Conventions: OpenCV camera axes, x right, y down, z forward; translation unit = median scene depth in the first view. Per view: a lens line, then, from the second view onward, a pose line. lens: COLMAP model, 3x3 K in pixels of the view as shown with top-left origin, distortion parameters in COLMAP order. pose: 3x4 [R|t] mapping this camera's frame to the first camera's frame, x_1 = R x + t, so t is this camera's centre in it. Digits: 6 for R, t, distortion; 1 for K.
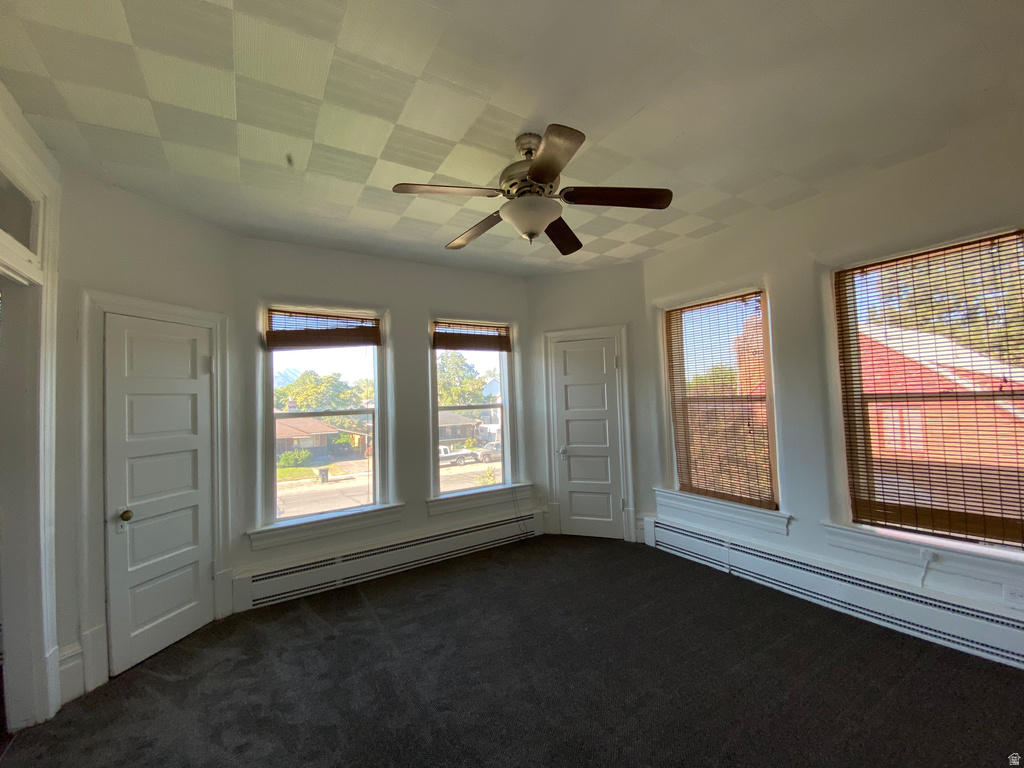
lens RADIAL K [[414.6, 0, 508.3], [0, 414.6, 380.2], [0, 0, 1]] dist [0.018225, -0.017449]
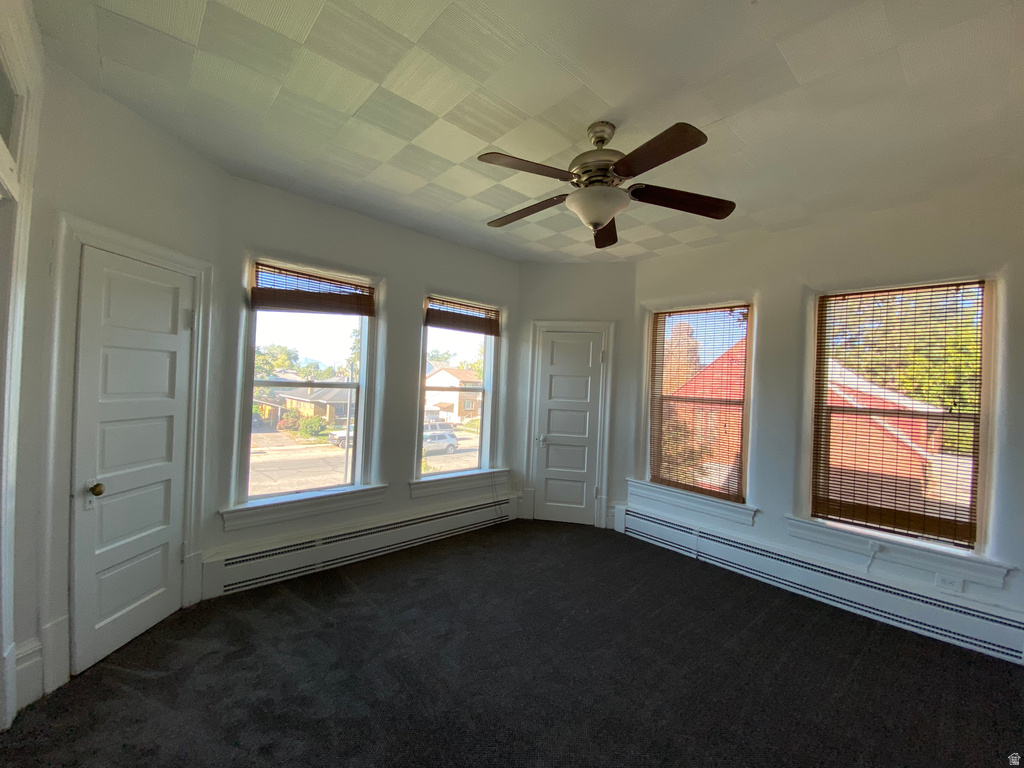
lens RADIAL K [[414.6, 0, 508.3], [0, 414.6, 380.2], [0, 0, 1]] dist [0.018225, -0.017449]
pose [[0.980975, 0.080499, 0.176660, -0.211313], [-0.087349, 0.995685, 0.031332, 0.004053], [-0.173375, -0.046167, 0.983773, 0.028872]]
